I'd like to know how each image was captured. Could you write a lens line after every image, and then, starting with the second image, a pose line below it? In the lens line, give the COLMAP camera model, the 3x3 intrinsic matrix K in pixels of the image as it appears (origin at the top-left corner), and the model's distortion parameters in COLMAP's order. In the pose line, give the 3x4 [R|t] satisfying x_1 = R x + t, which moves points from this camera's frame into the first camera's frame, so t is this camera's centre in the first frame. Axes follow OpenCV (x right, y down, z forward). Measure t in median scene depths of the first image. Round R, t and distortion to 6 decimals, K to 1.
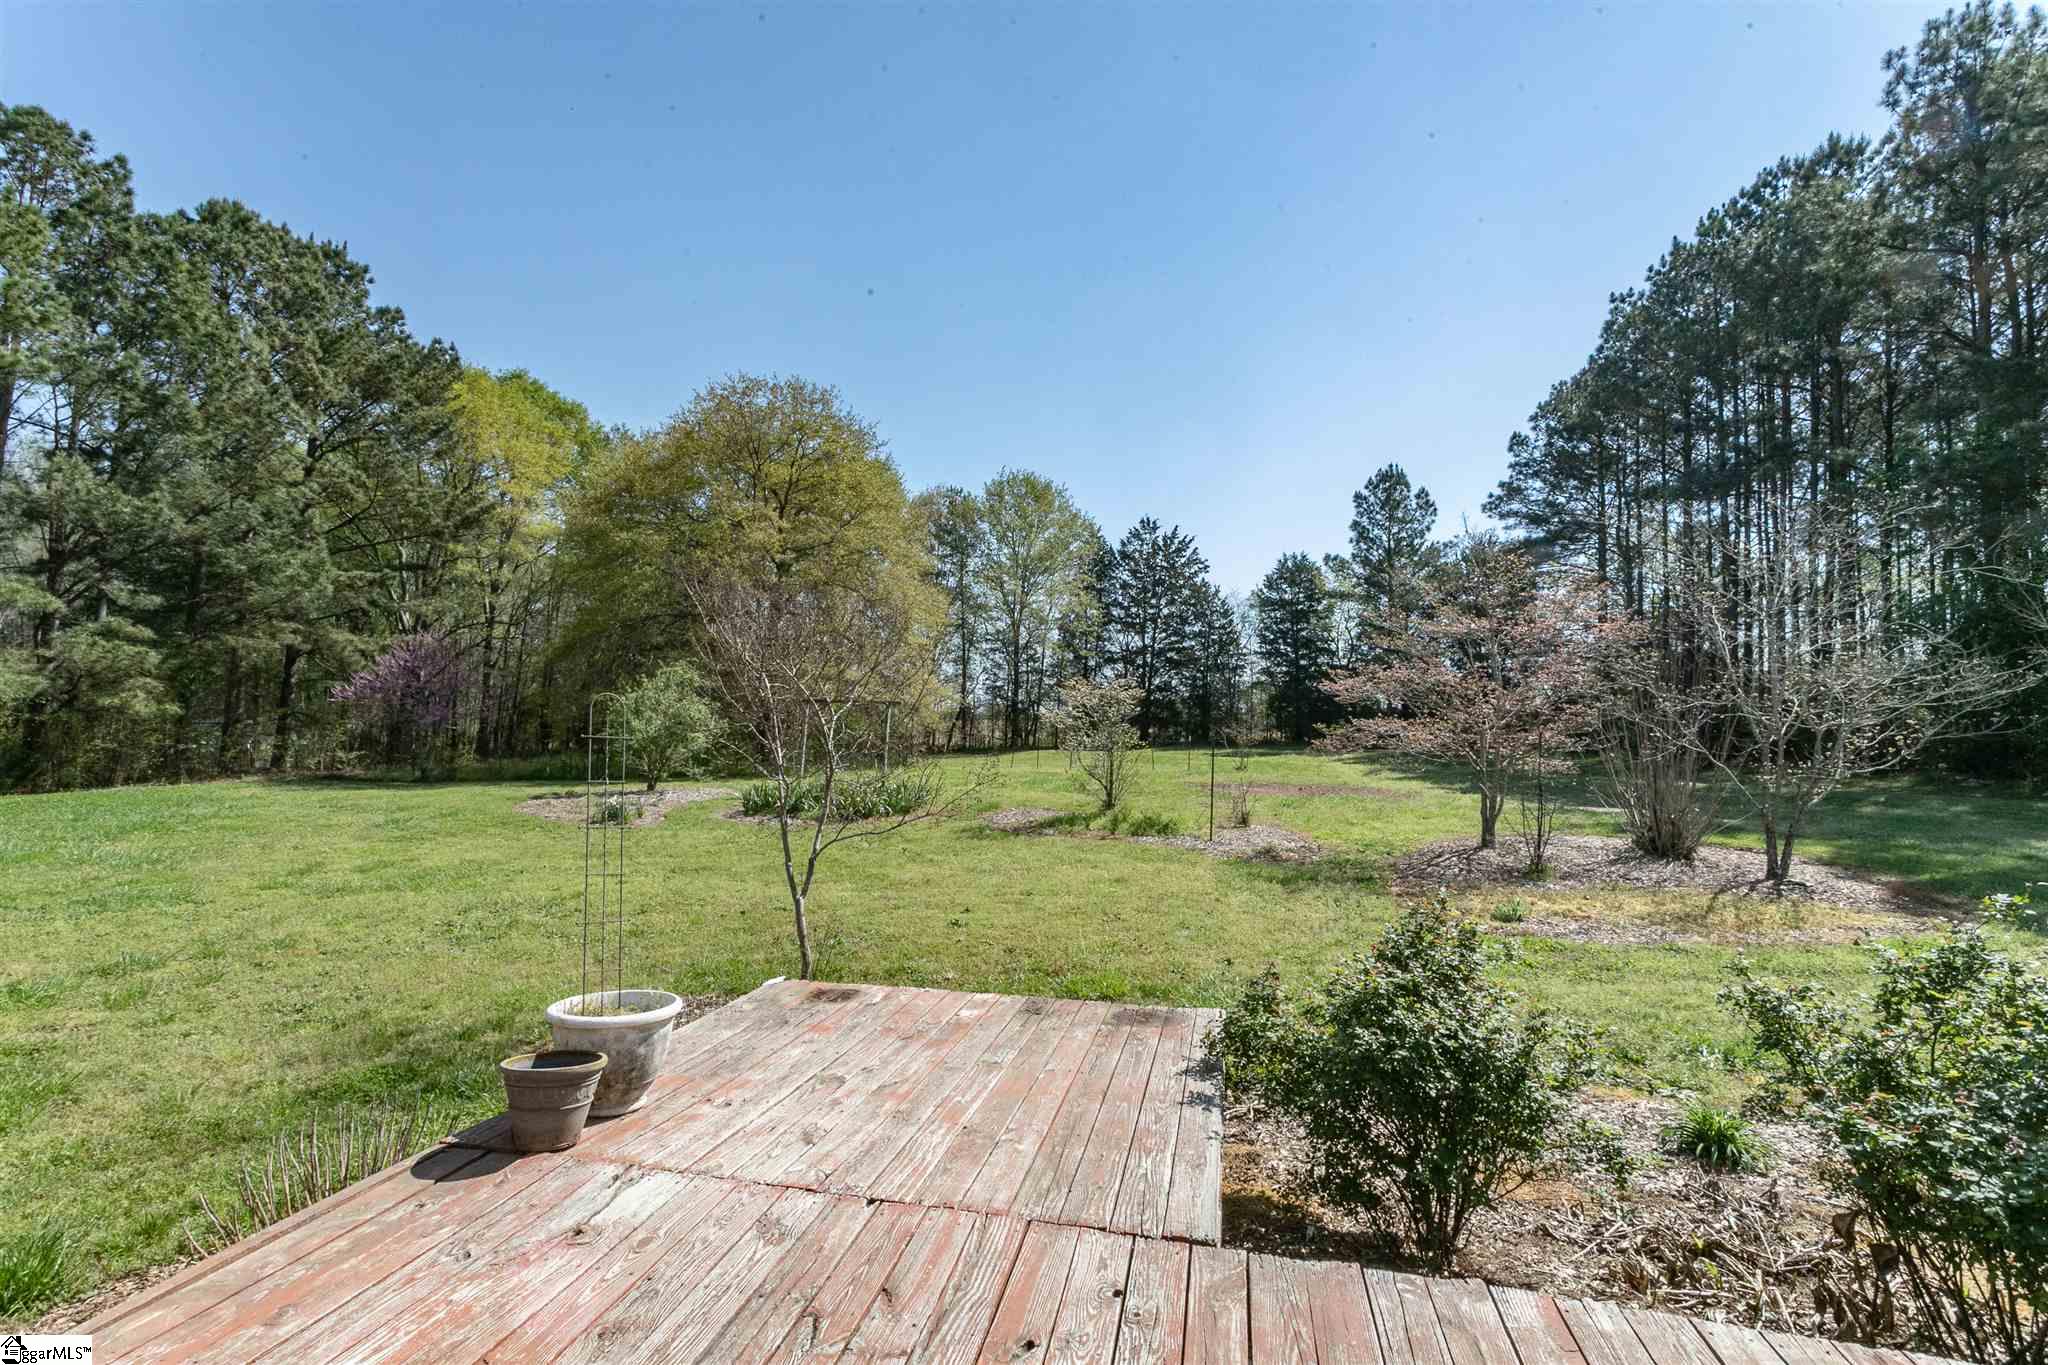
lens RADIAL K [[1017.5, 0, 1020.7], [0, 1017.5, 671.0], [0, 0, 1]] dist [0.000466, 0.001120]
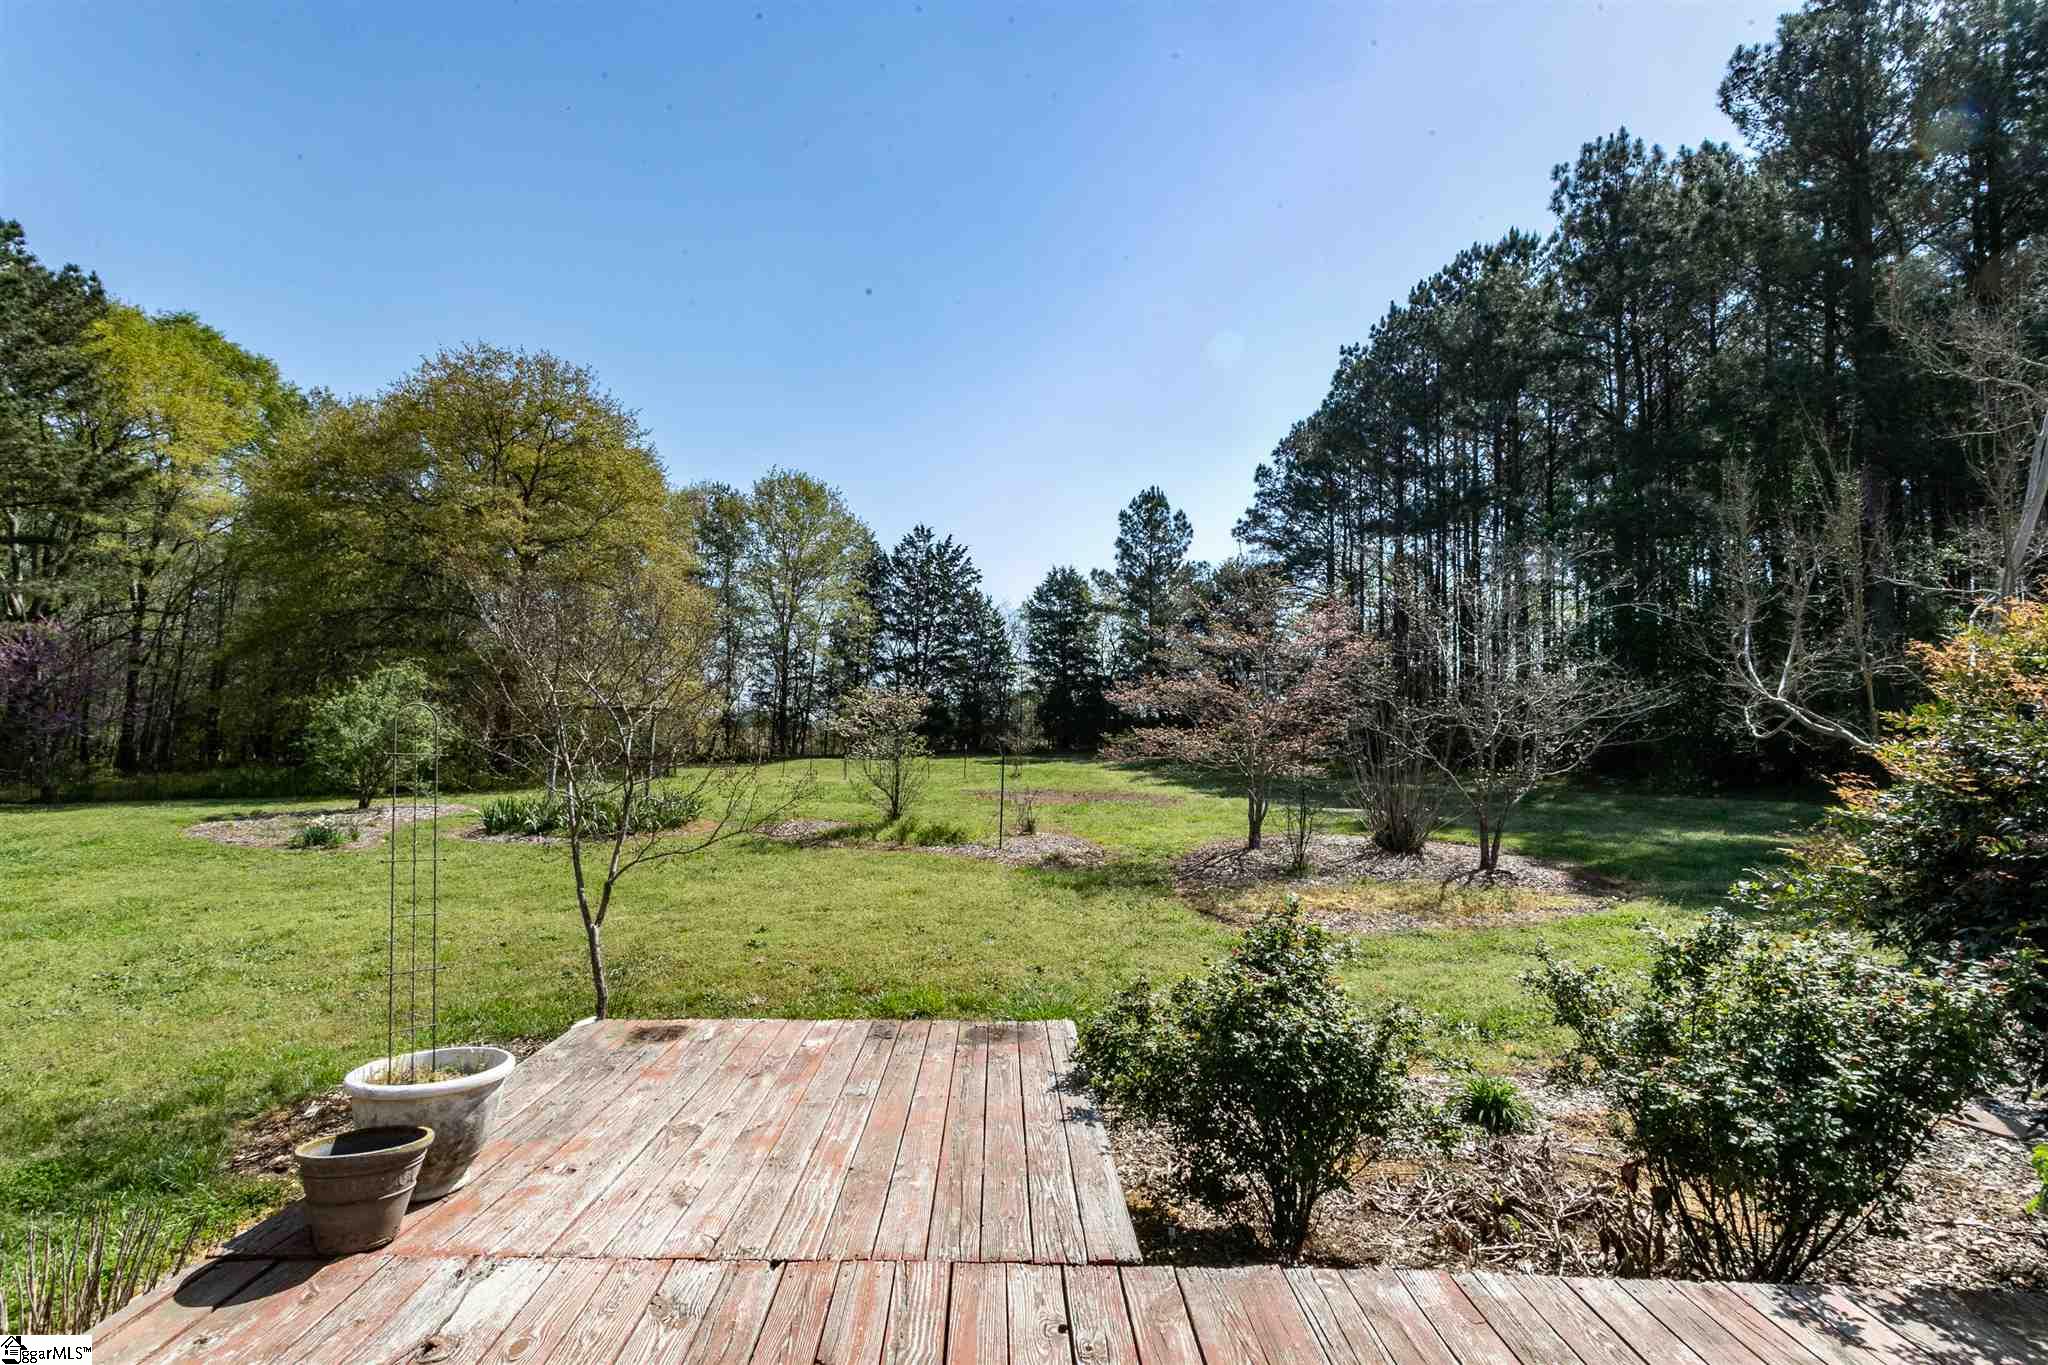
lens RADIAL K [[1017.5, 0, 1041.8], [0, 1017.5, 672.5], [0, 0, 1]] dist [0.000466, 0.001120]
pose [[0.968545, 0.015205, 0.248372, -0.110099], [-0.013783, 0.999877, -0.007463, -0.005251], [-0.248455, 0.003804, 0.968636, 0.037325]]
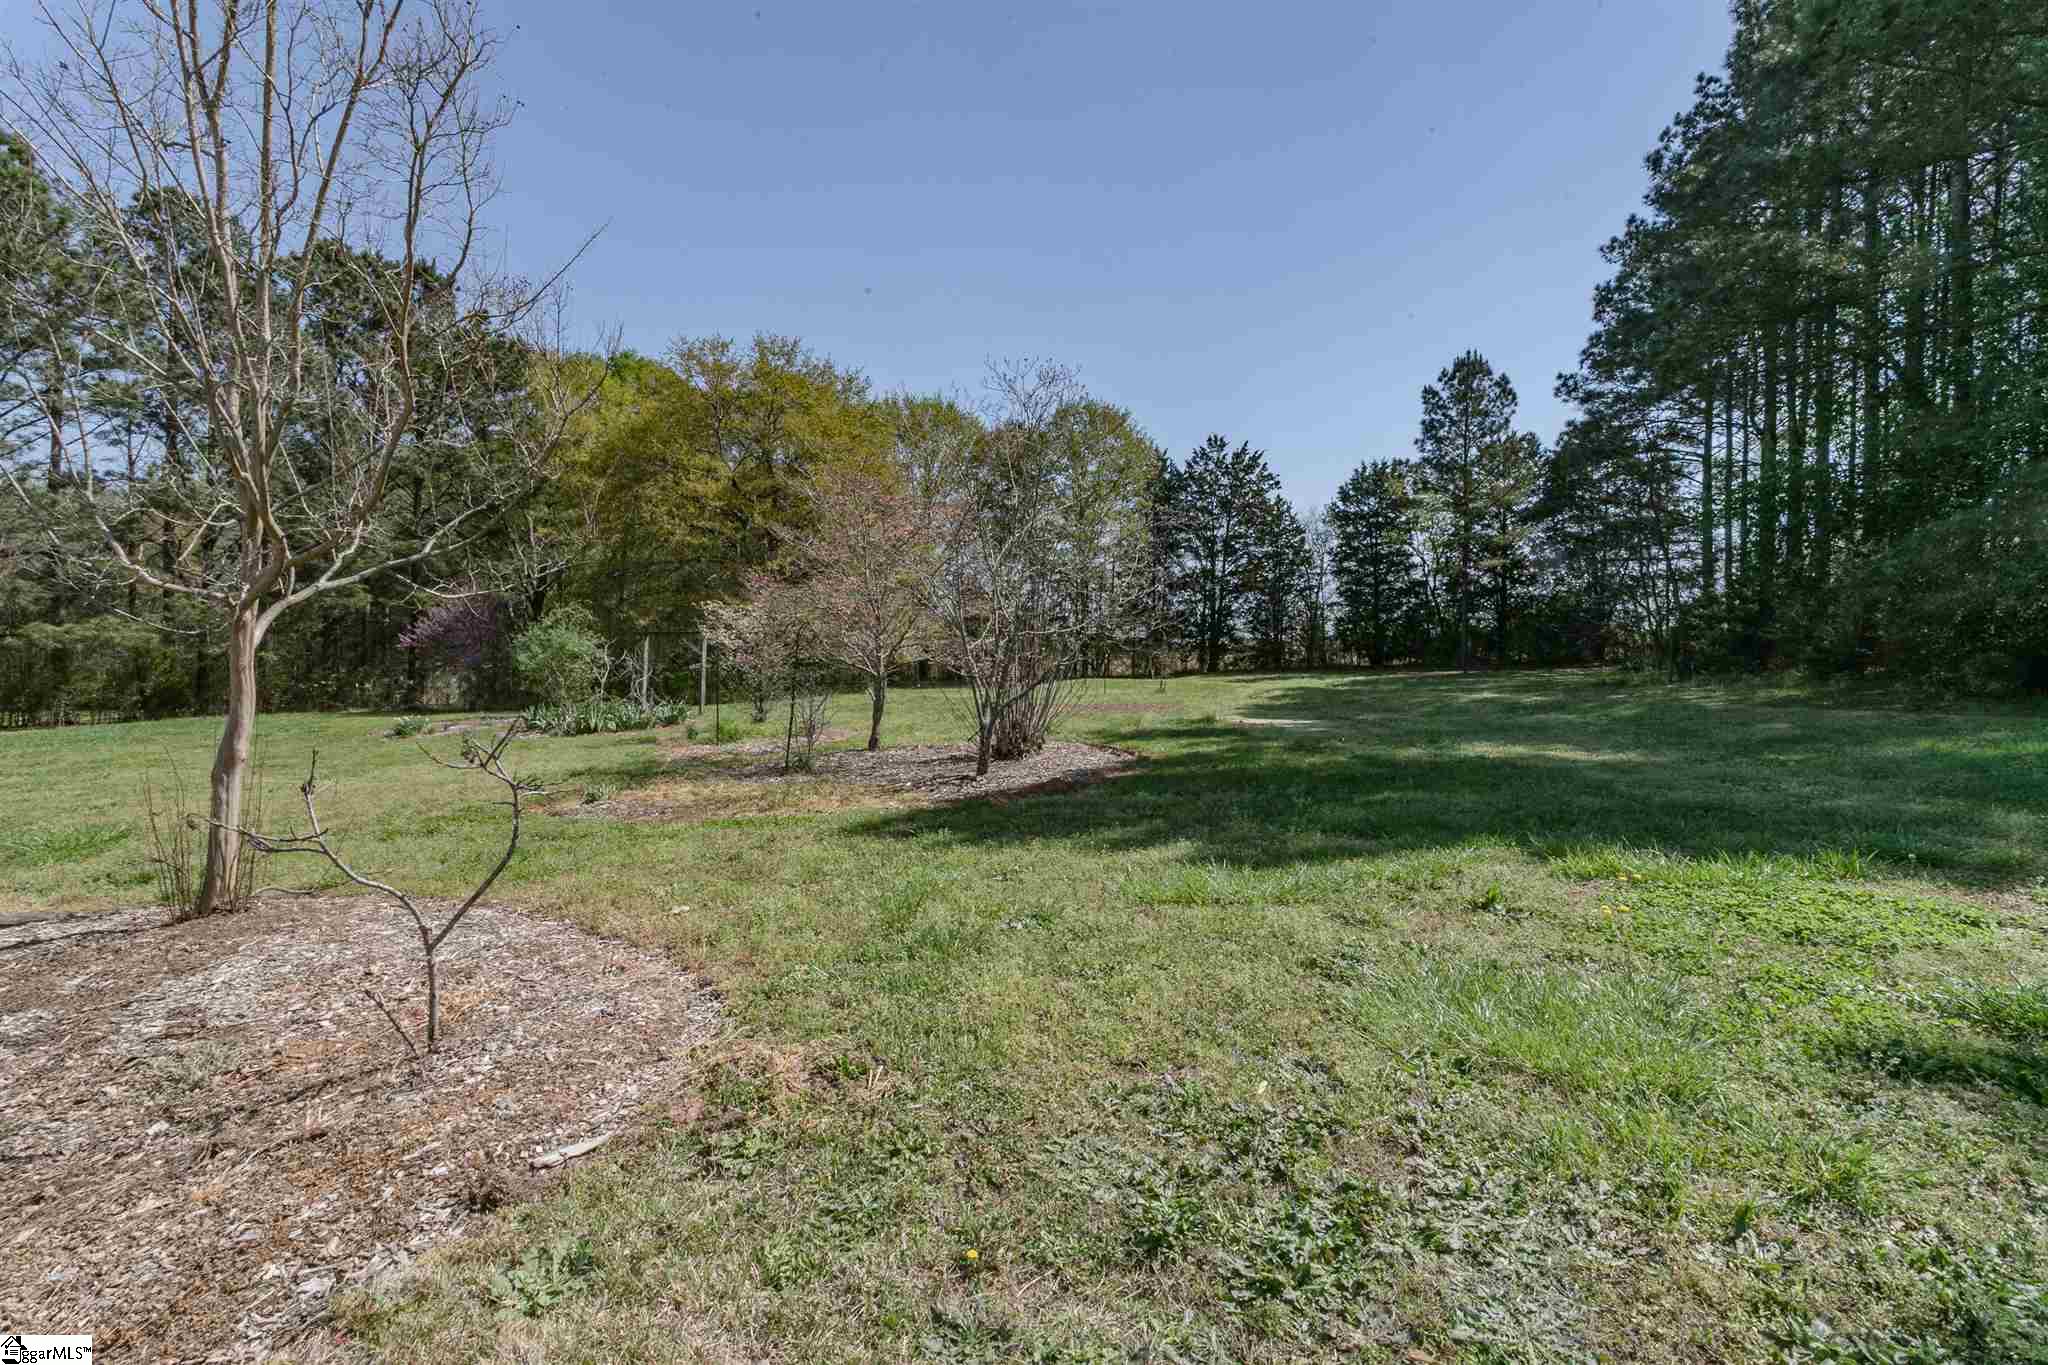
lens RADIAL K [[1017.5, 0, 1022.1], [0, 1017.5, 682.5], [0, 0, 1]] dist [0.000466, 0.001120]
pose [[0.957969, -0.016257, -0.286410, 3.218645], [0.036306, 0.997236, 0.064828, 0.172416], [0.284565, -0.072502, 0.955911, 0.304088]]
